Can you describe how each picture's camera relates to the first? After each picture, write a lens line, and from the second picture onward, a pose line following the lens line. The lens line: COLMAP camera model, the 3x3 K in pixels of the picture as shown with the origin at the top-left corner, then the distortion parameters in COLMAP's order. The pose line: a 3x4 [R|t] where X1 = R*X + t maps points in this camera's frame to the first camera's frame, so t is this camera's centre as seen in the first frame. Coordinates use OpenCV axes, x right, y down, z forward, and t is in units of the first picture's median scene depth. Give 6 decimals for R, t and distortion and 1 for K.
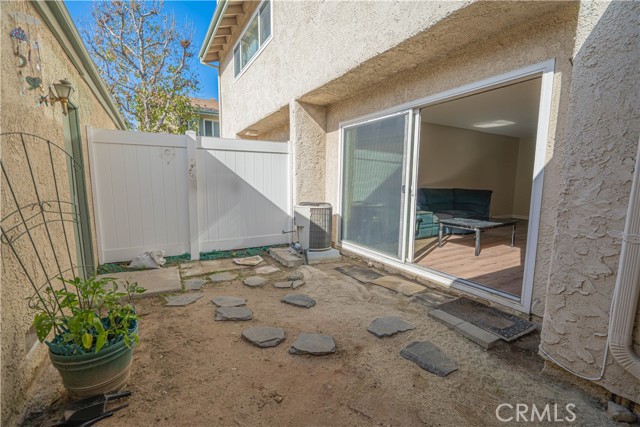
lens RADIAL K [[286.2, 0, 323.0], [0, 286.2, 216.4], [0, 0, 1]] dist [-0.003532, 0.000373]
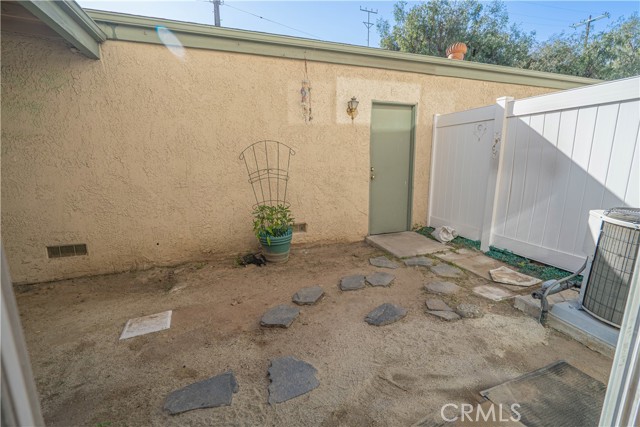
lens RADIAL K [[286.2, 0, 323.0], [0, 286.2, 216.4], [0, 0, 1]] dist [-0.003532, 0.000373]
pose [[-0.177409, 0.187859, -0.966041, 0.509070], [-0.117864, 0.970491, 0.210370, -0.085203], [0.977054, 0.151183, -0.150032, 0.717055]]
